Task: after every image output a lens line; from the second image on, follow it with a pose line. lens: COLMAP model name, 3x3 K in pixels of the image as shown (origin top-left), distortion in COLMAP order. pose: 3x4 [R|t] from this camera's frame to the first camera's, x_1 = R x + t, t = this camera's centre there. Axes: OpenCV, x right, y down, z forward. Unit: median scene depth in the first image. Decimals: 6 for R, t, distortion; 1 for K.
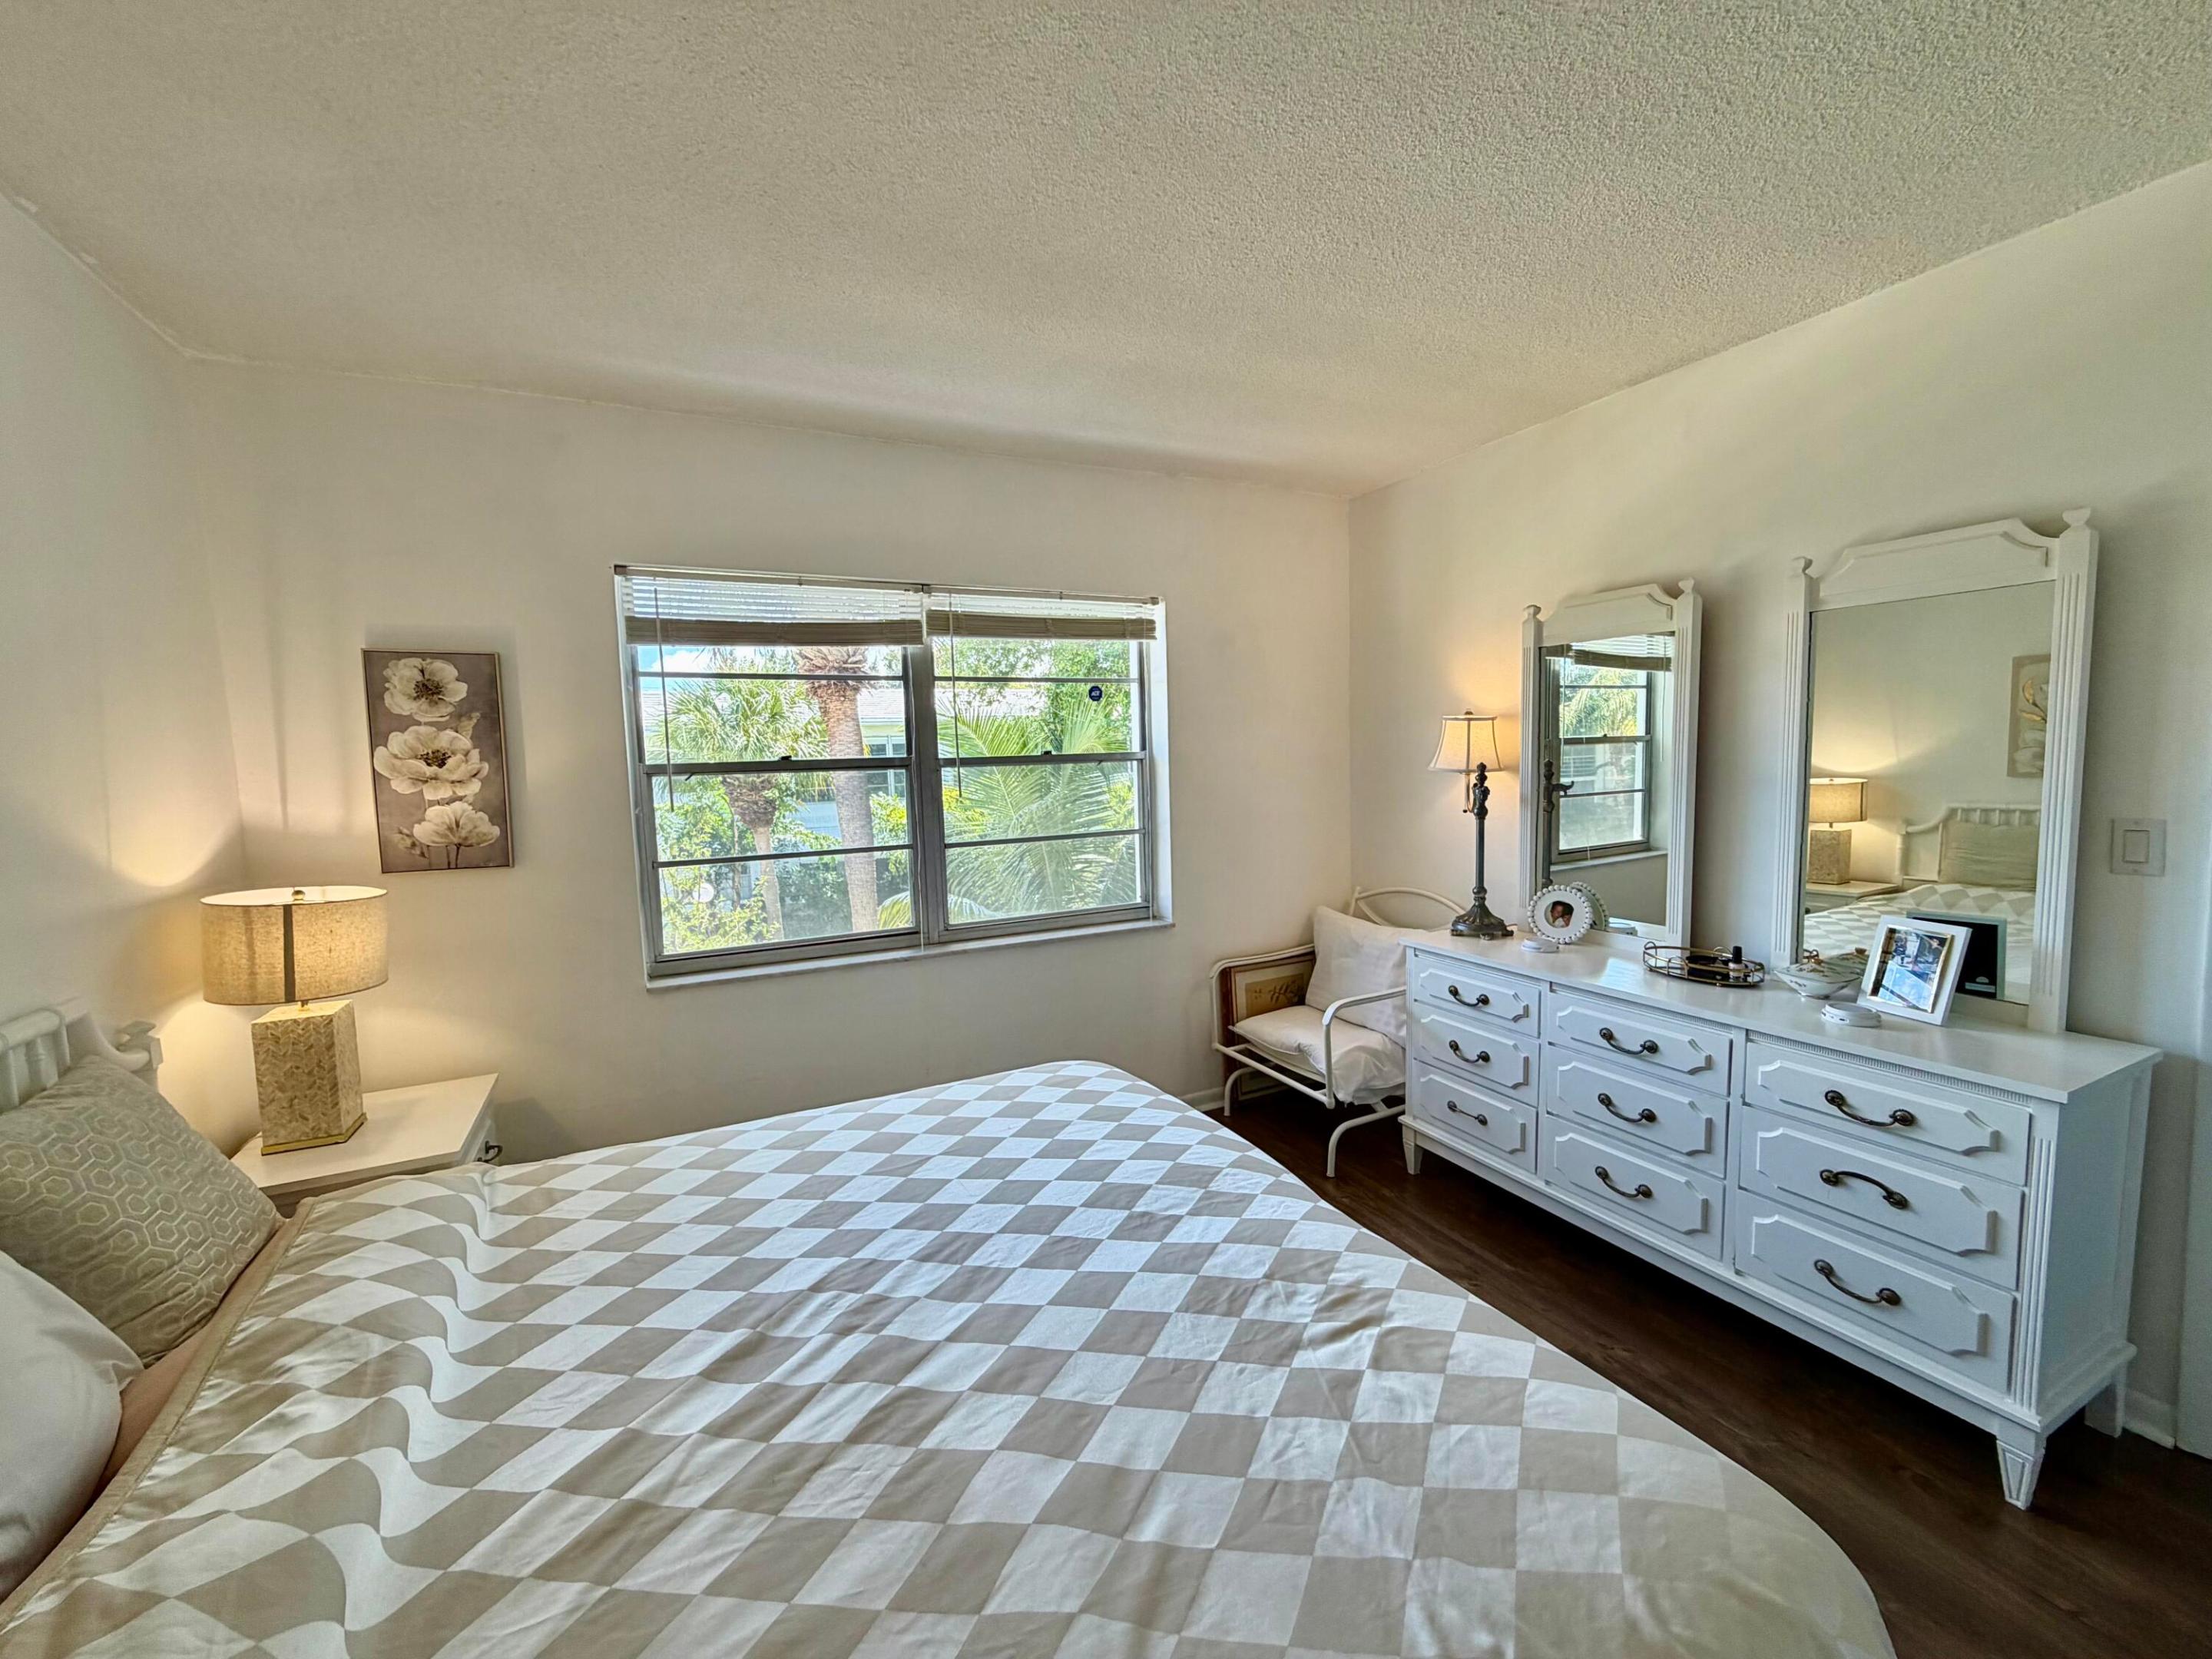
lens RADIAL K [[878.7, 0, 1097.2], [0, 878.7, 830.8], [0, 0, 1]] dist [-0.000537, 0.000212]
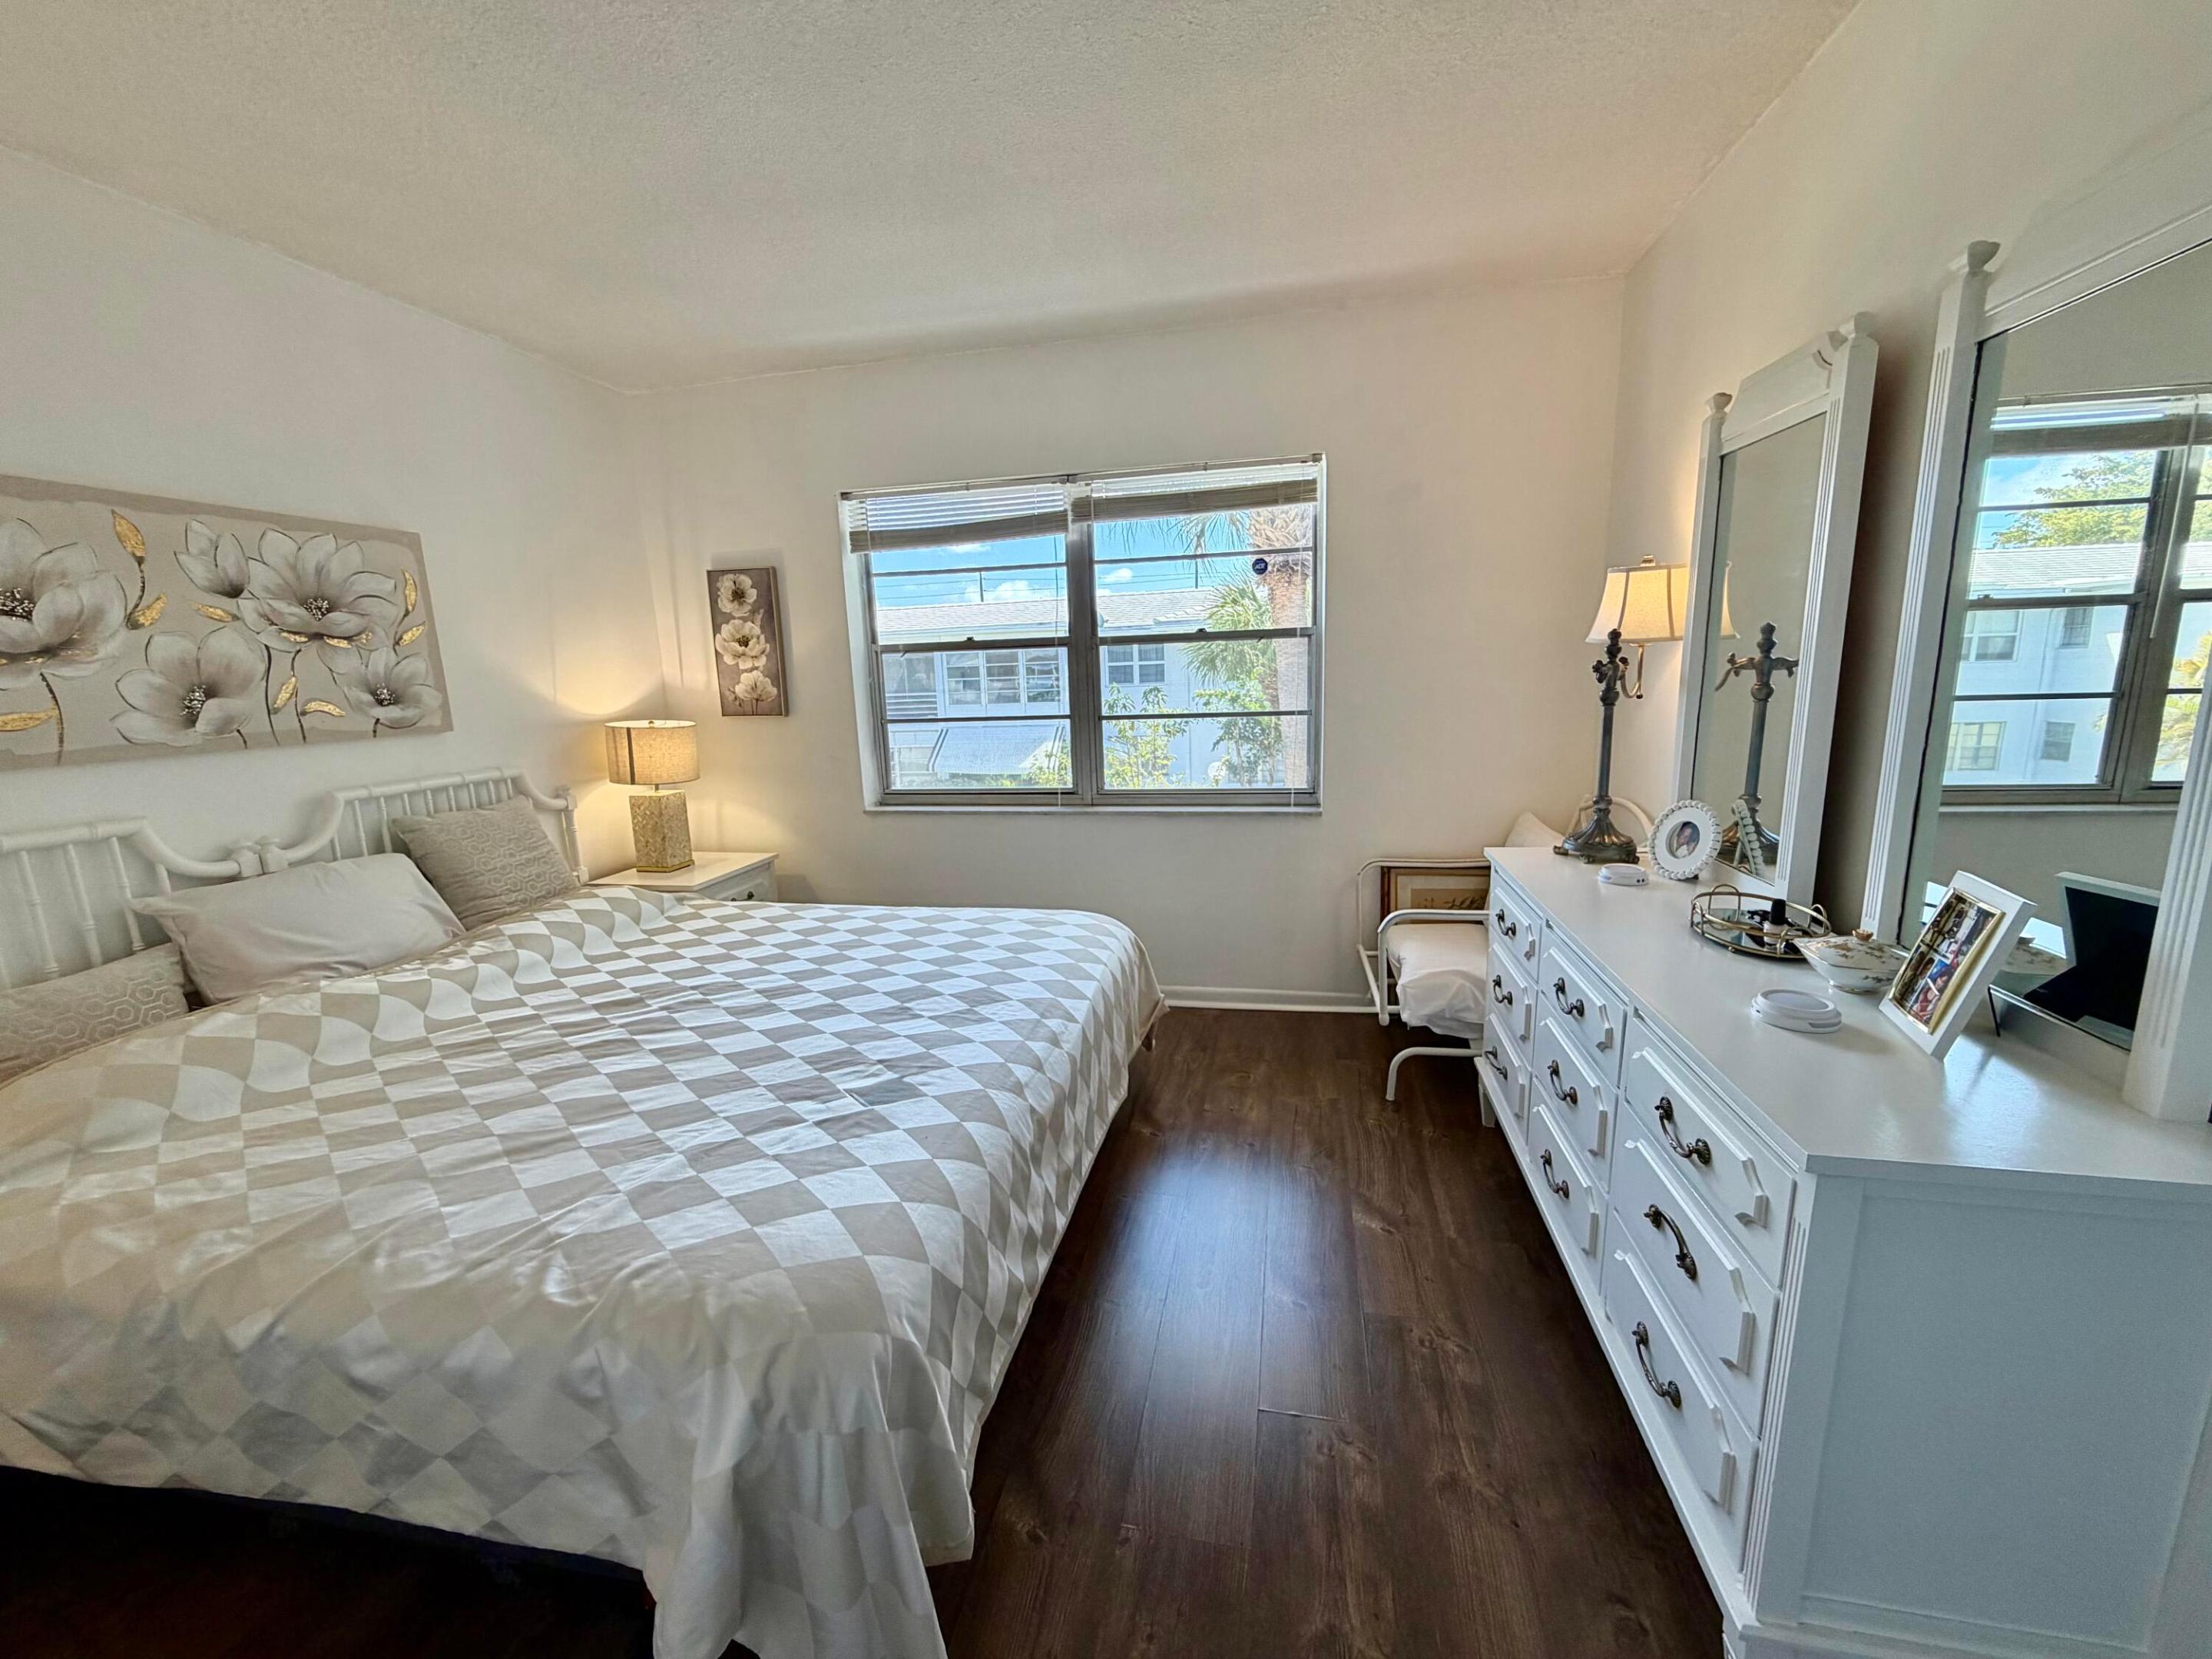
lens RADIAL K [[878.7, 0, 1098.4], [0, 878.7, 831.8], [0, 0, 1]] dist [-0.000537, 0.000212]
pose [[0.787717, 0.116269, -0.604966, 0.697543], [-0.041031, 0.989749, 0.136795, 0.010762], [0.614670, -0.082933, 0.784413, 0.161779]]
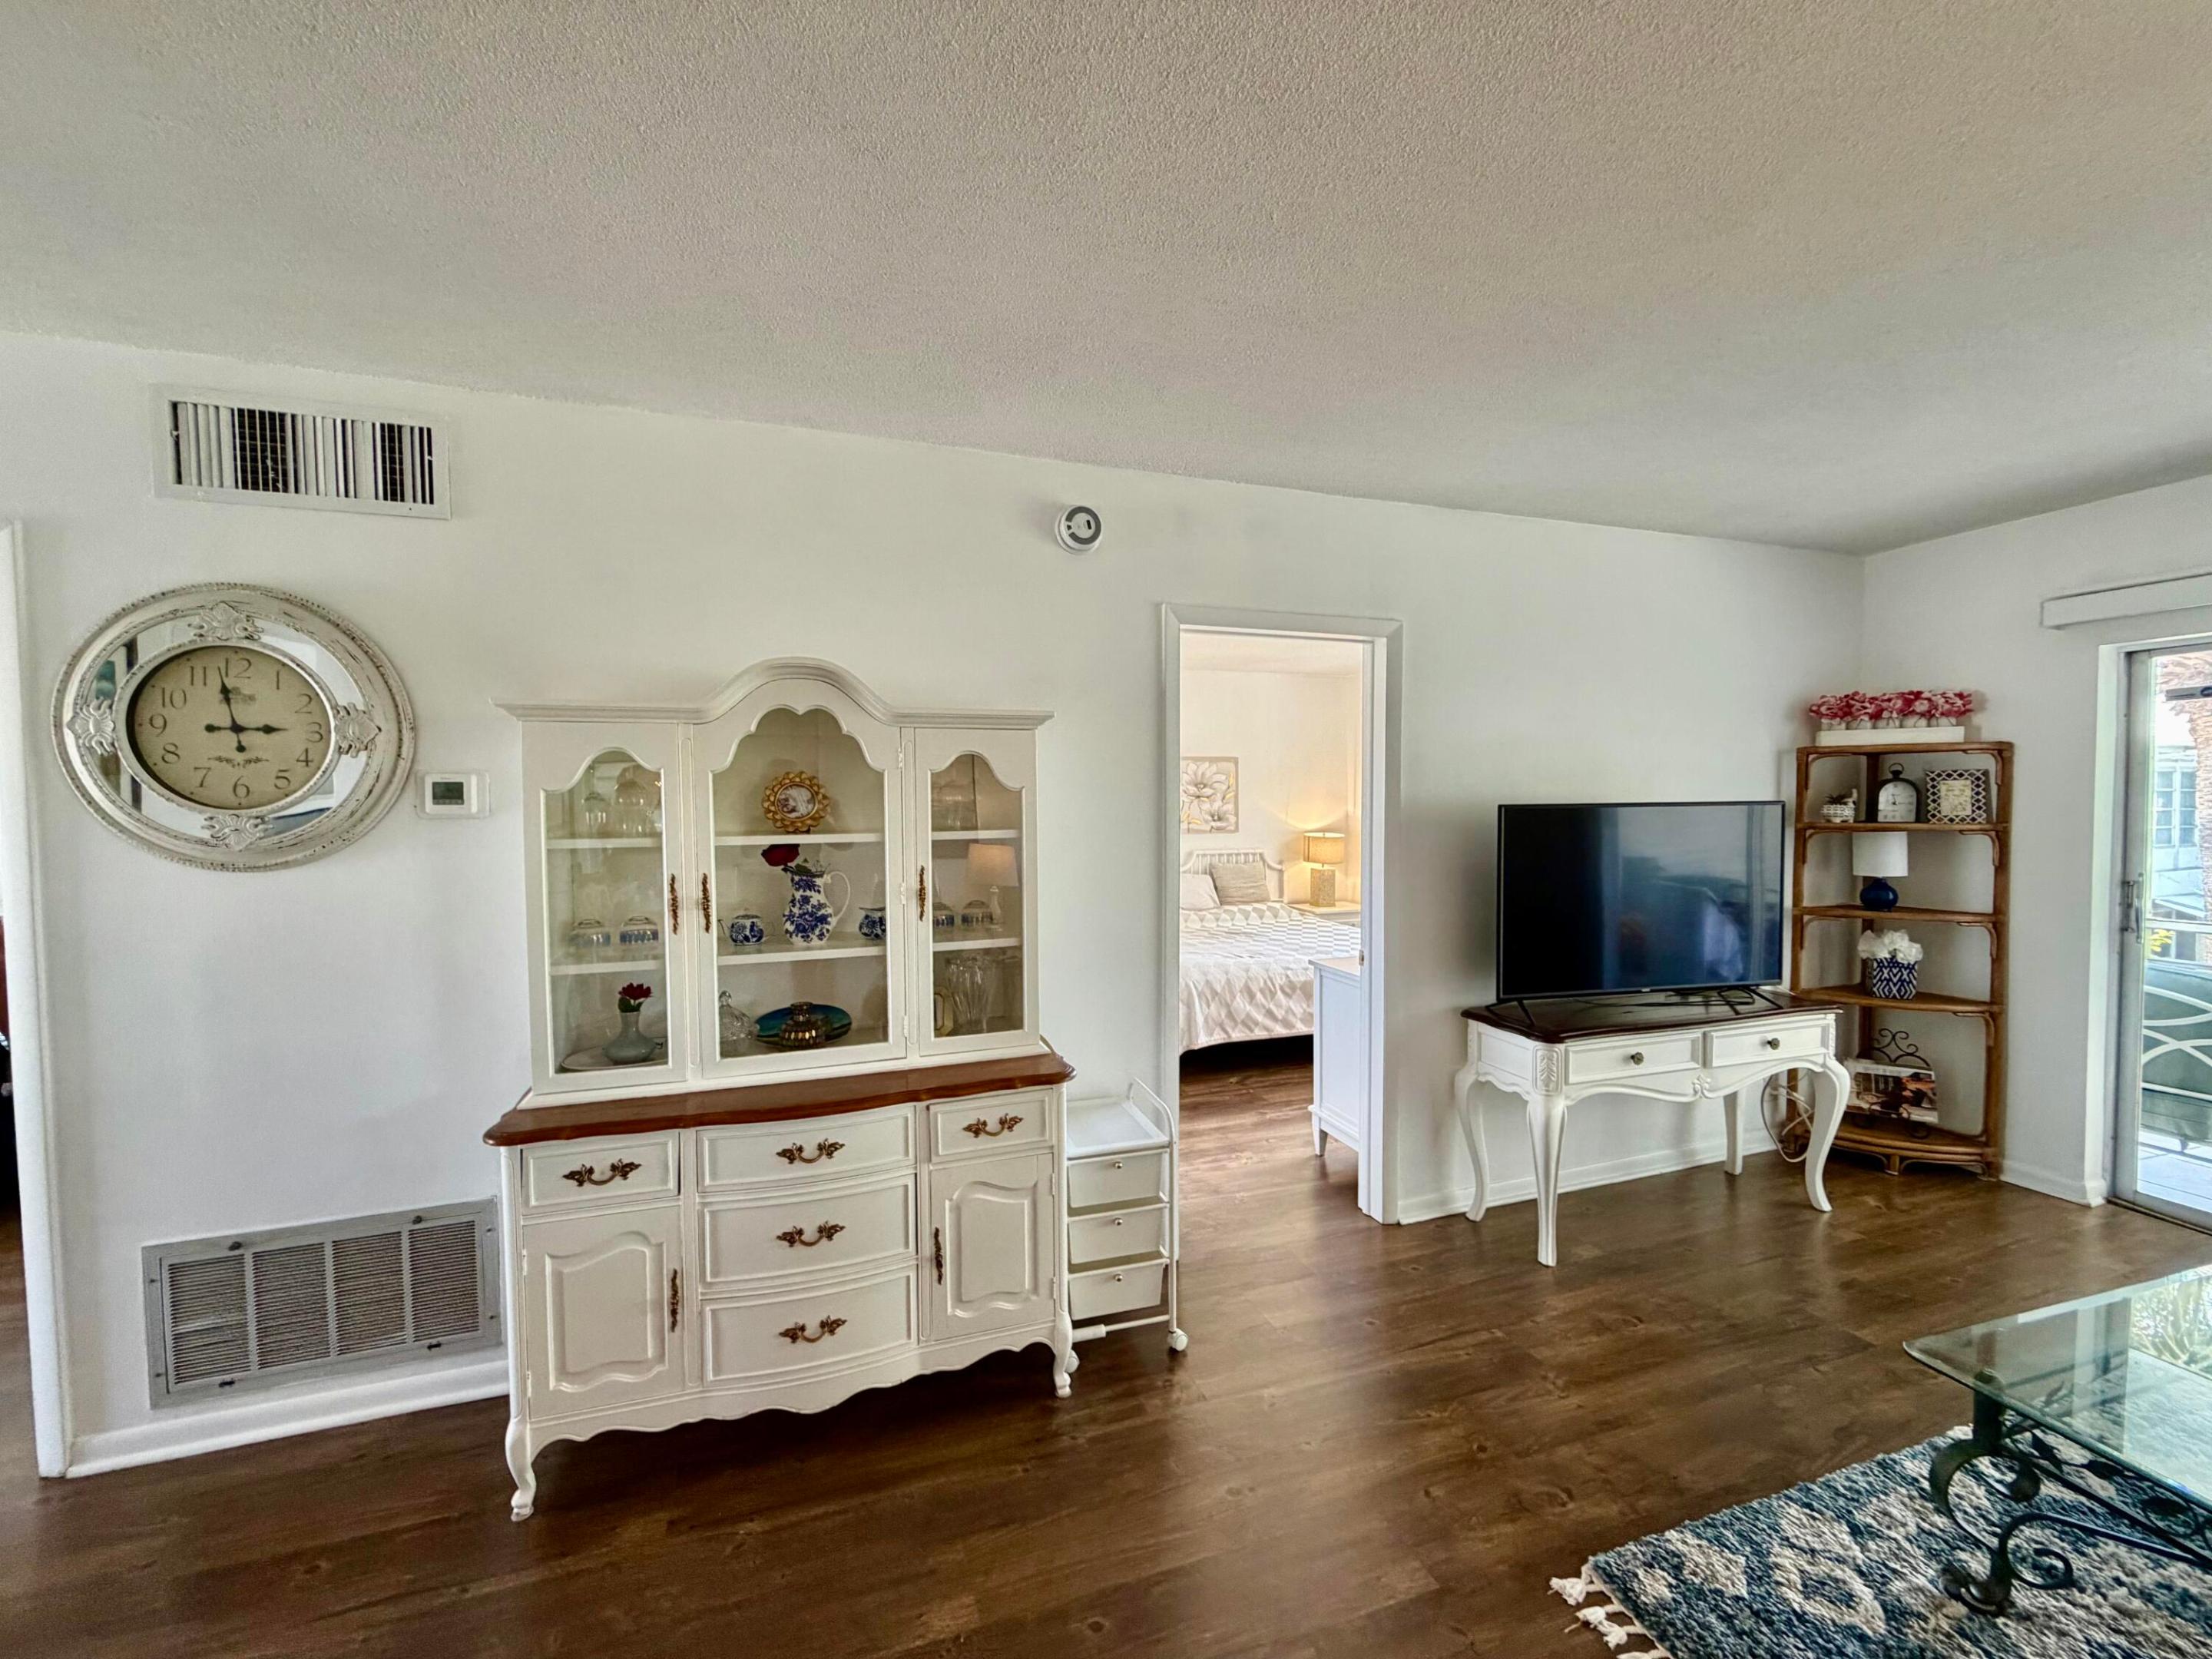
lens RADIAL K [[878.7, 0, 1099.0], [0, 878.7, 831.7], [0, 0, 1]] dist [-0.000537, 0.000212]
pose [[-0.127906, 0.056762, -0.990161, 2.300747], [-0.071092, 0.995268, 0.066239, -0.092599], [0.989235, 0.078865, -0.123266, 0.467005]]
